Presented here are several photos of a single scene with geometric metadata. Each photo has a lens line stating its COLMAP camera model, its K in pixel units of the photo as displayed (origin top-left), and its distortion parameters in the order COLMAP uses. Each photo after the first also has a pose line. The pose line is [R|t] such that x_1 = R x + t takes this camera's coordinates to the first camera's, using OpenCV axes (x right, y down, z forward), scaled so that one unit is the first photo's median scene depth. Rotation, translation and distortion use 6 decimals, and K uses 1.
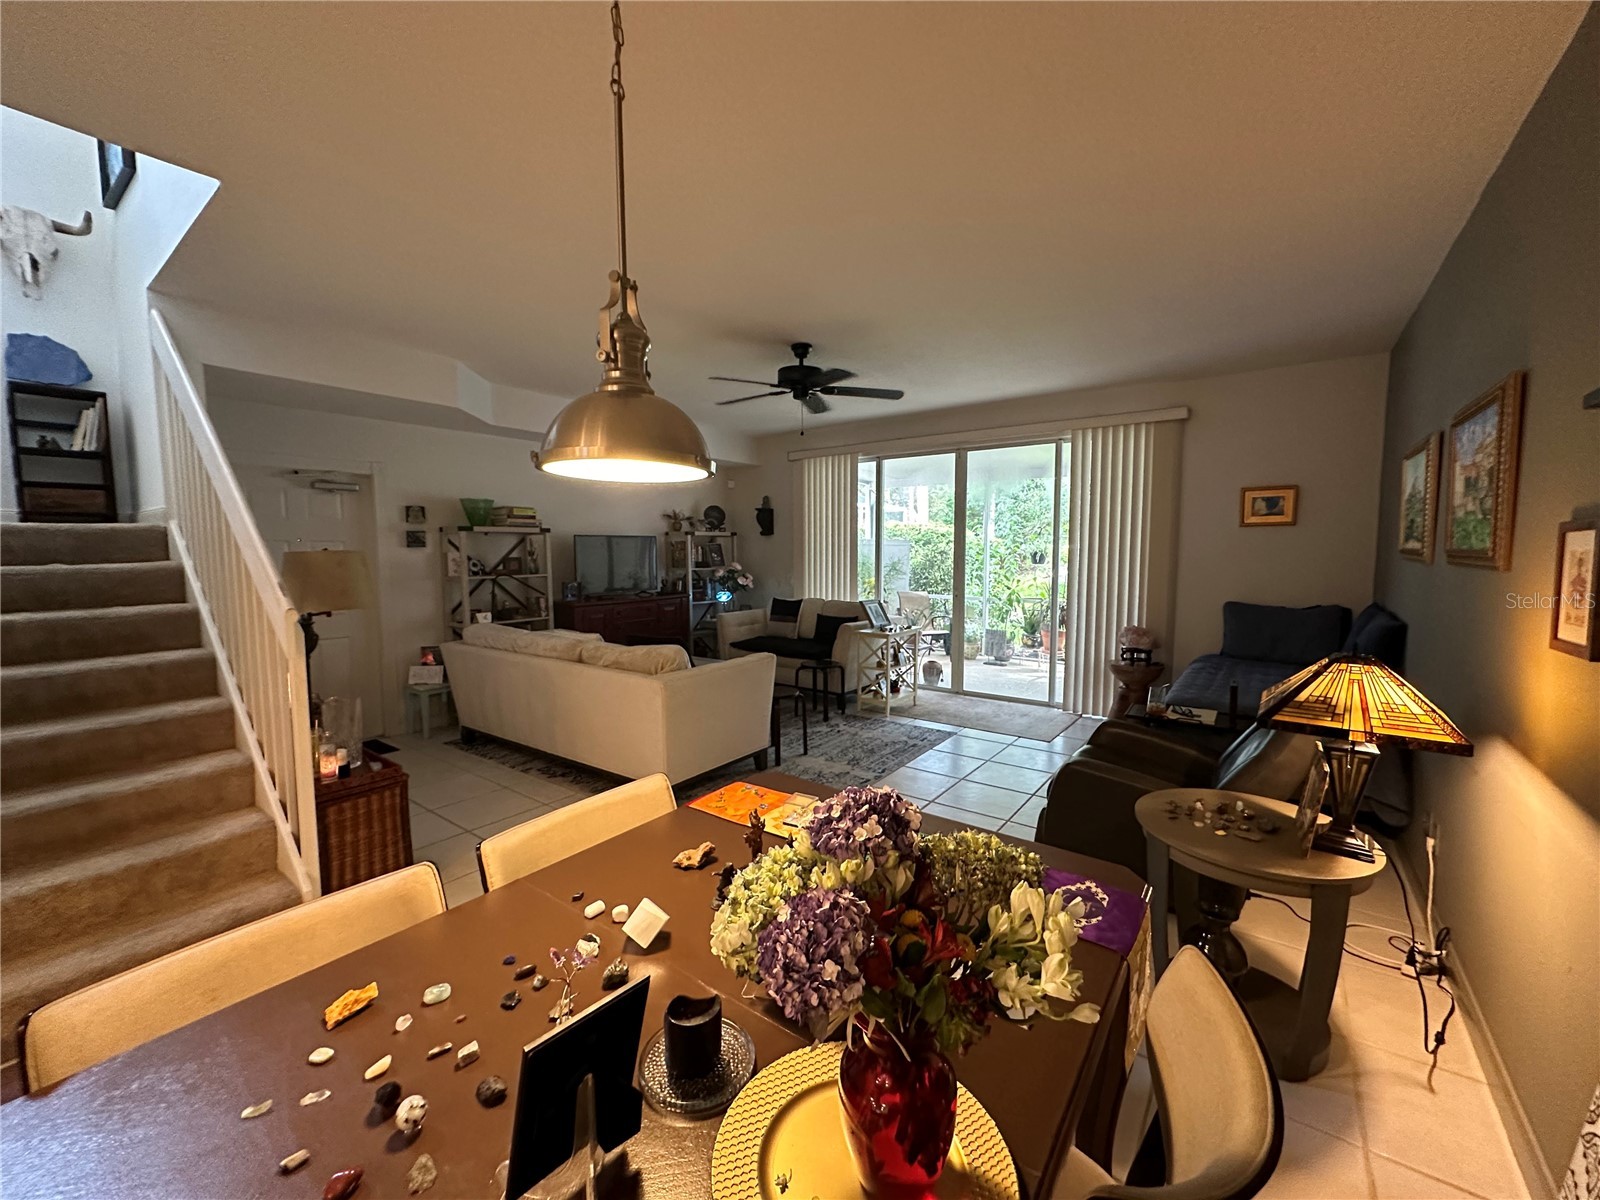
lens RADIAL K [[640.5, 0, 797.6], [0, 640.5, 599.2], [0, 0, 1]] dist [-0.002230, 0.000817]
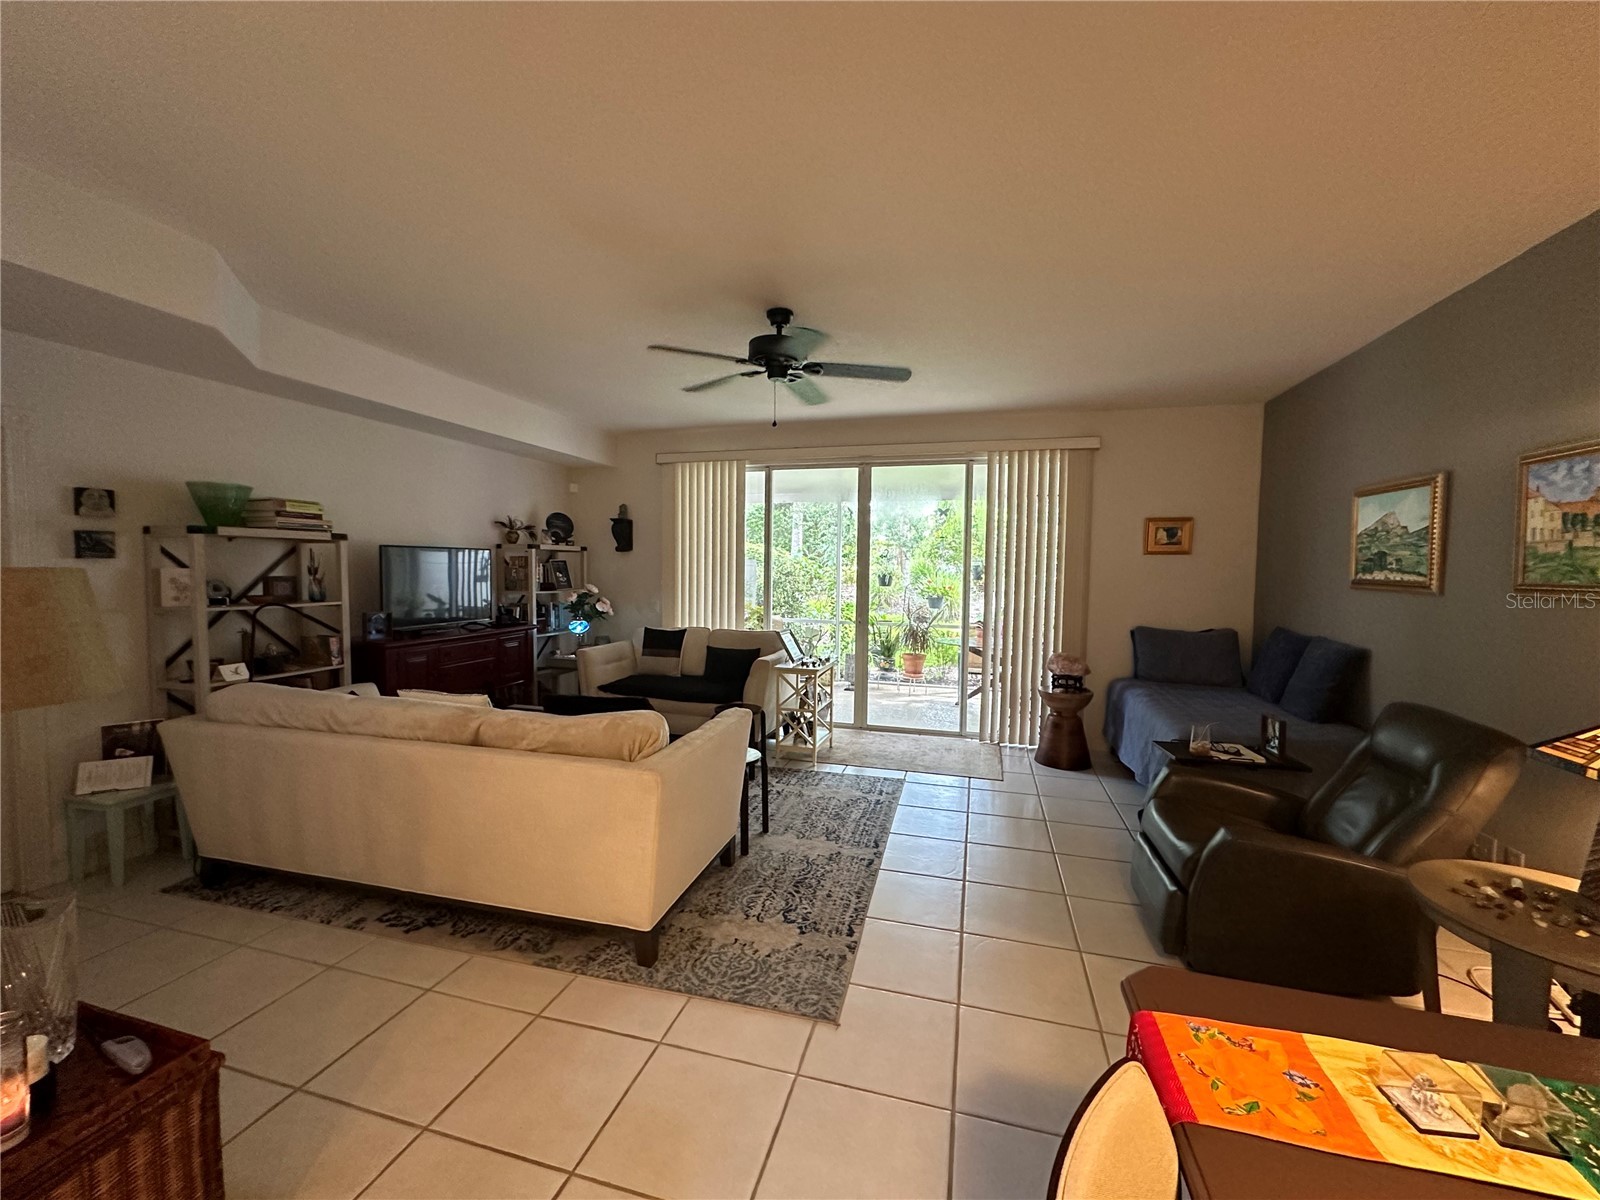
lens RADIAL K [[640.5, 0, 801.0], [0, 640.5, 600.9], [0, 0, 1]] dist [-0.002230, 0.000817]
pose [[0.931620, -0.004164, 0.363411, -0.206403], [0.013570, 0.999636, -0.023332, -0.019598], [-0.363181, 0.026668, 0.931337, 0.219202]]
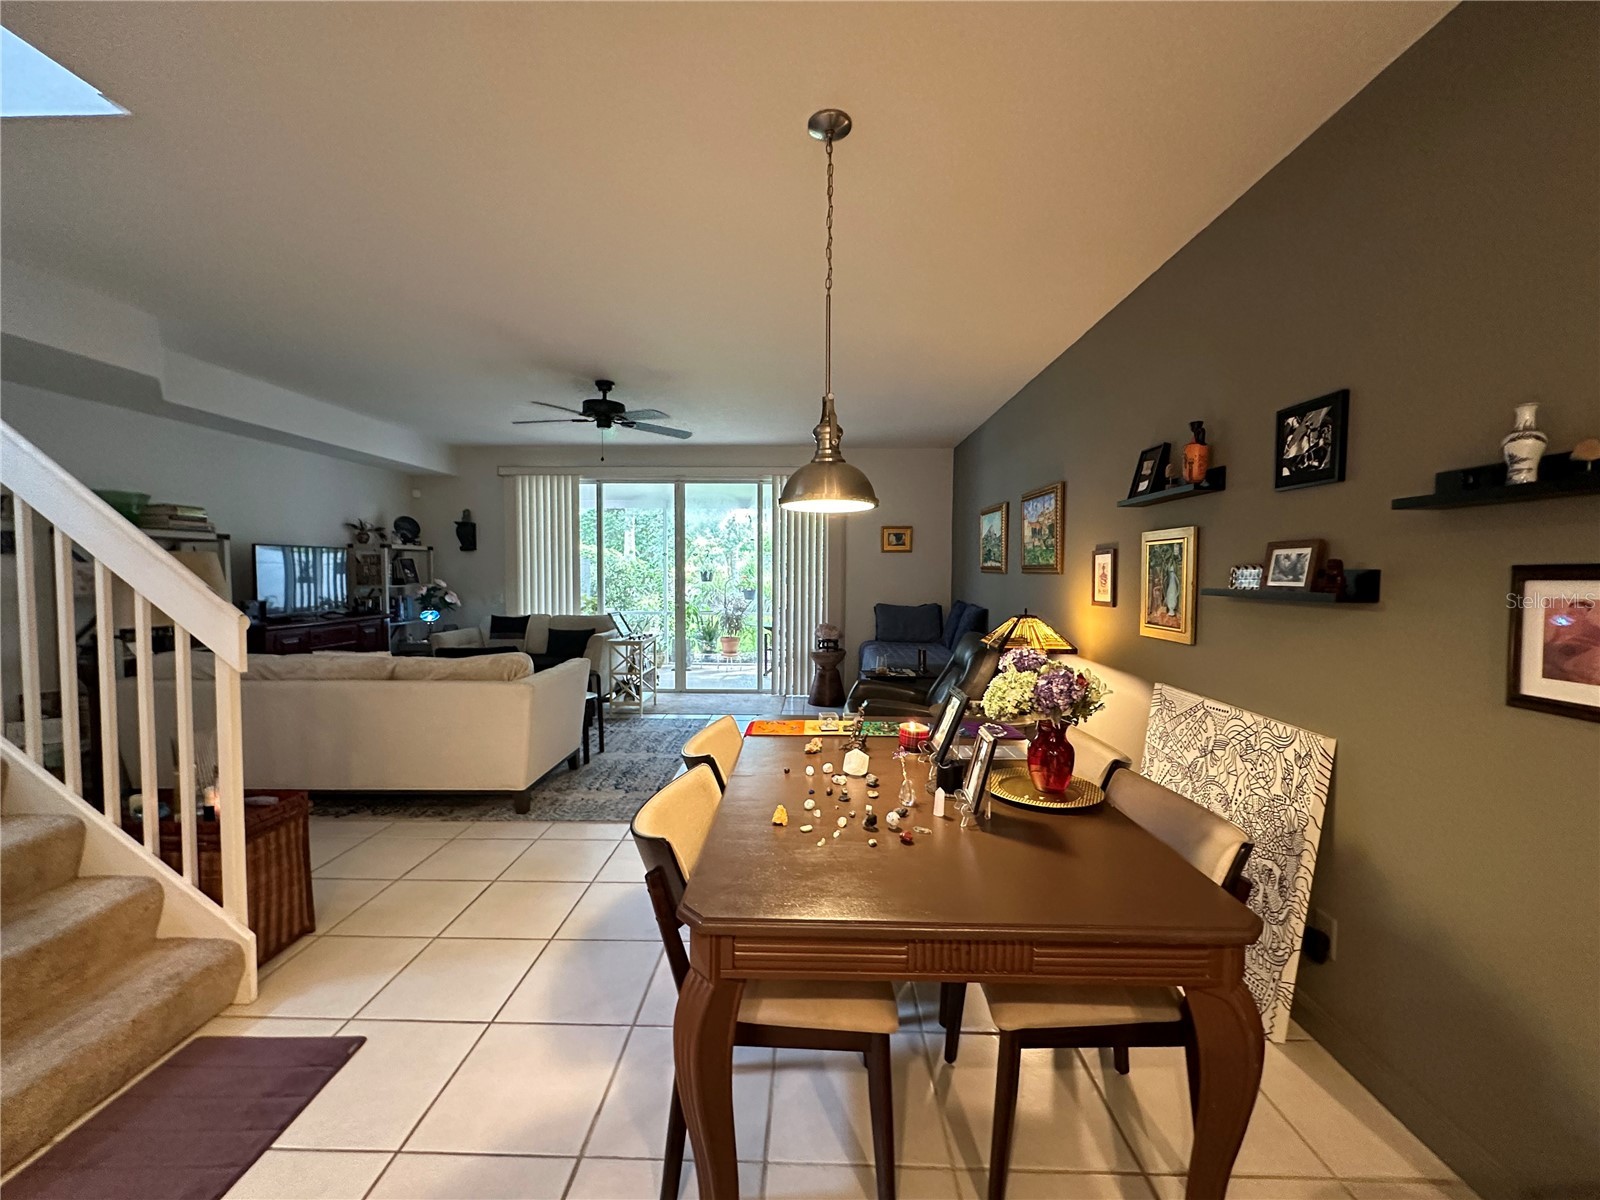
lens RADIAL K [[640.5, 0, 801.7], [0, 640.5, 600.2], [0, 0, 1]] dist [-0.002230, 0.000817]
pose [[0.812454, -0.019679, 0.582693, -0.302966], [0.039644, 0.998982, -0.021539, 0.019921], [-0.581676, 0.040600, 0.812407, -0.079118]]
